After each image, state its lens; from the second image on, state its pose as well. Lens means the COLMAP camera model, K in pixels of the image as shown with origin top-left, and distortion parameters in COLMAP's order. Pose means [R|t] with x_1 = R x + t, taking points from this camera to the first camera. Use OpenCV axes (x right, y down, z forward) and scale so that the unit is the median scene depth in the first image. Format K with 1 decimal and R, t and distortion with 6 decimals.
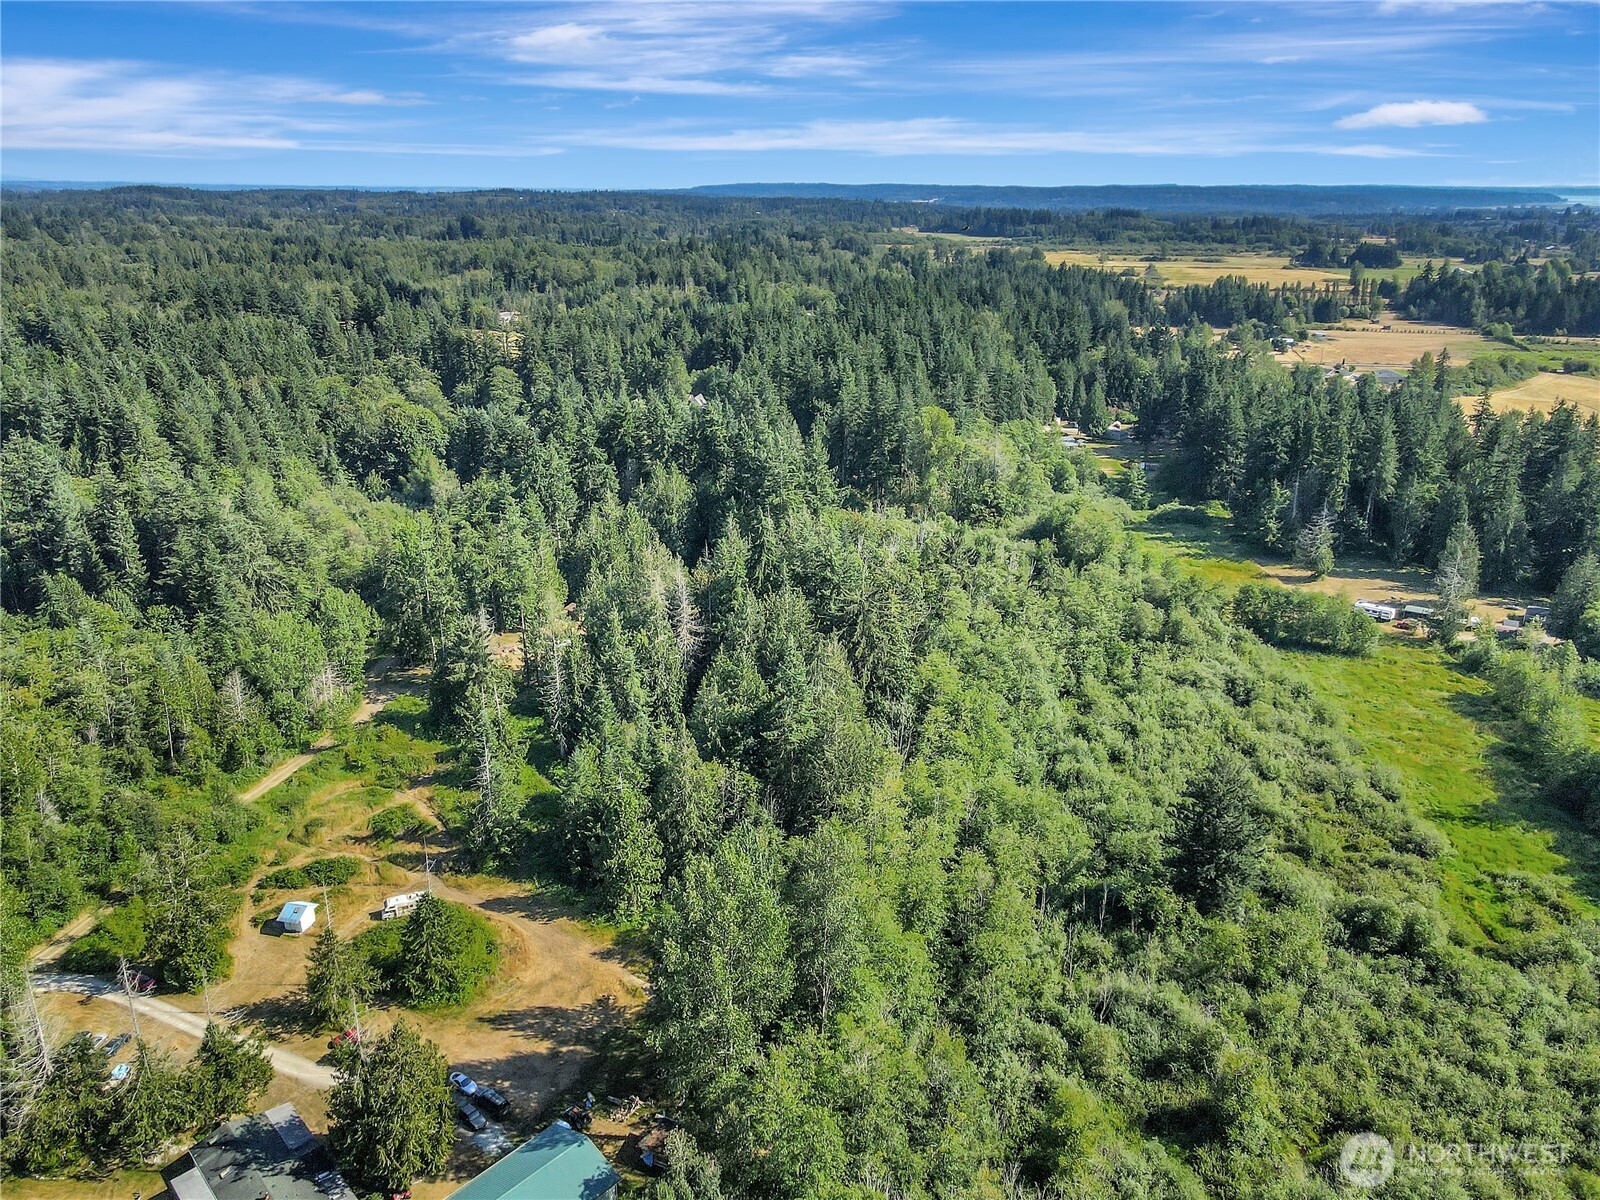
lens RADIAL K [[1120.5, 0, 800.0], [0, 1120.5, 602.8], [0, 0, 1]] dist [0.002032, 0.007142]
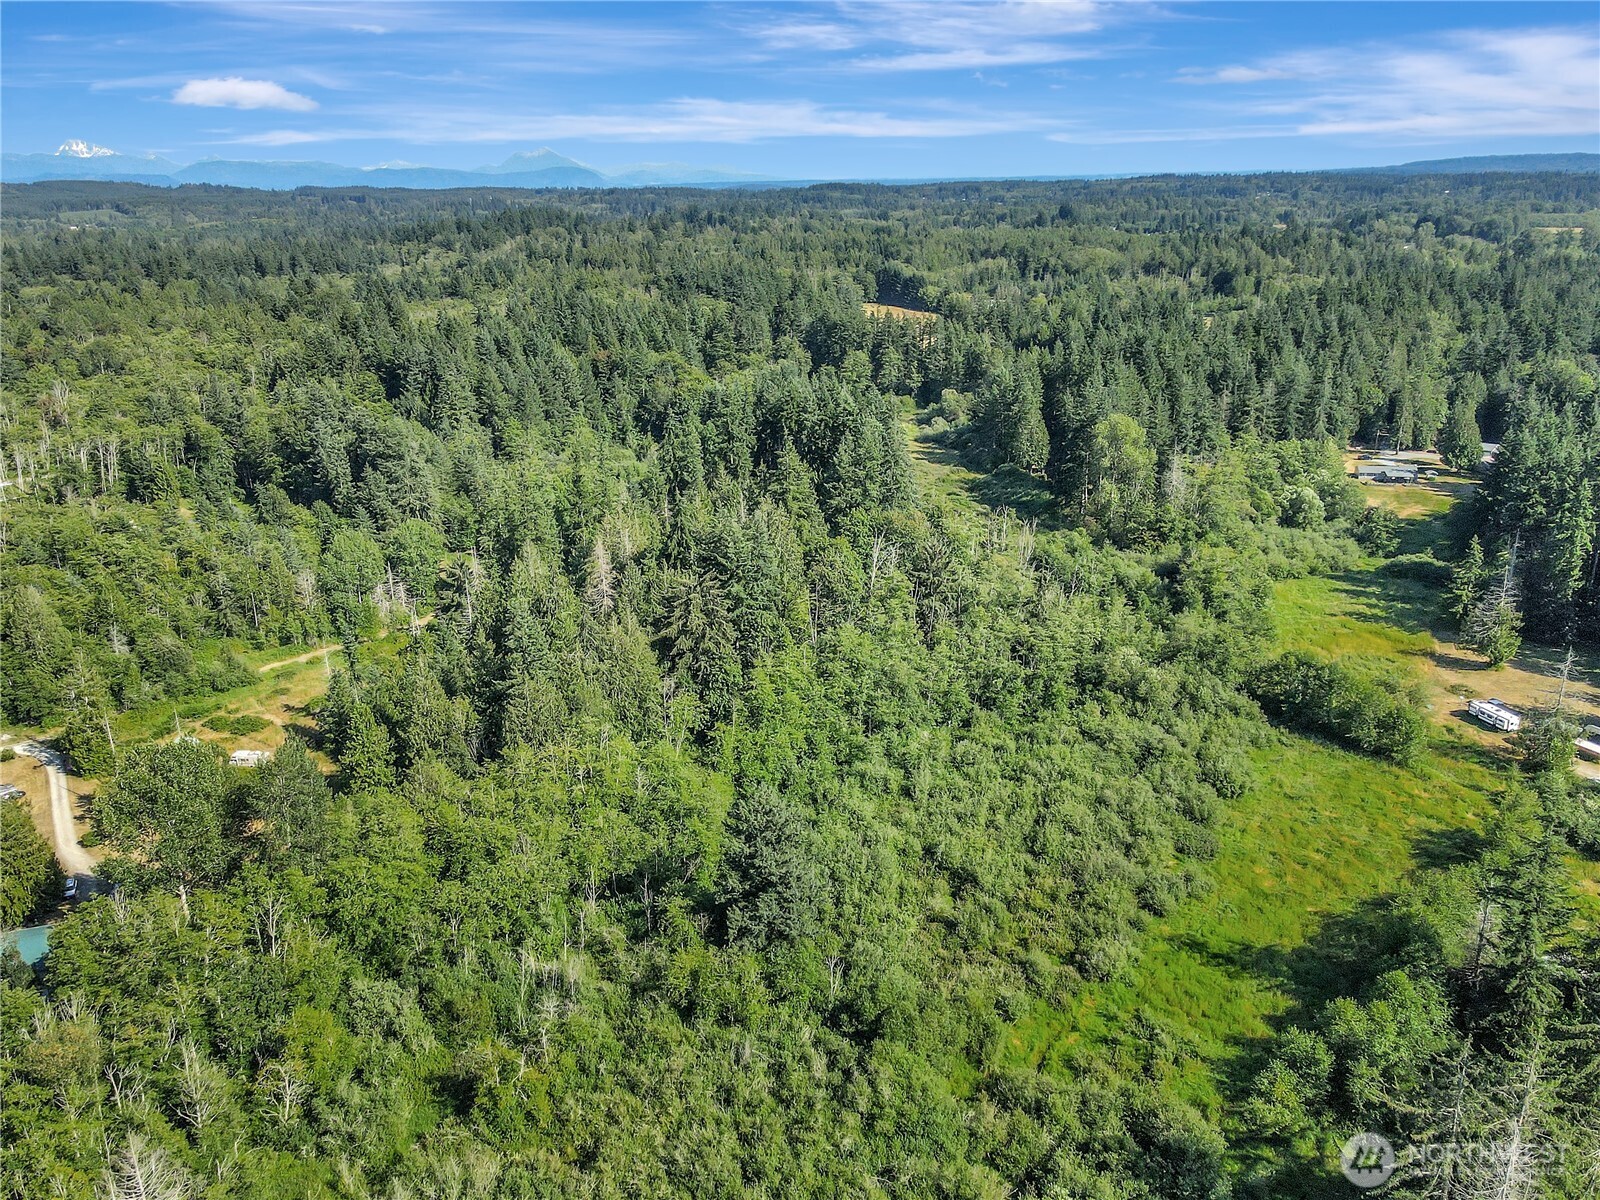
lens RADIAL K [[1120.5, 0, 799.7], [0, 1120.5, 598.0], [0, 0, 1]] dist [0.002032, 0.007142]
pose [[0.870719, 0.150218, -0.468277, 0.399843], [-0.147076, 0.988167, 0.043519, -0.031993], [0.469274, 0.030980, 0.882509, 0.078057]]
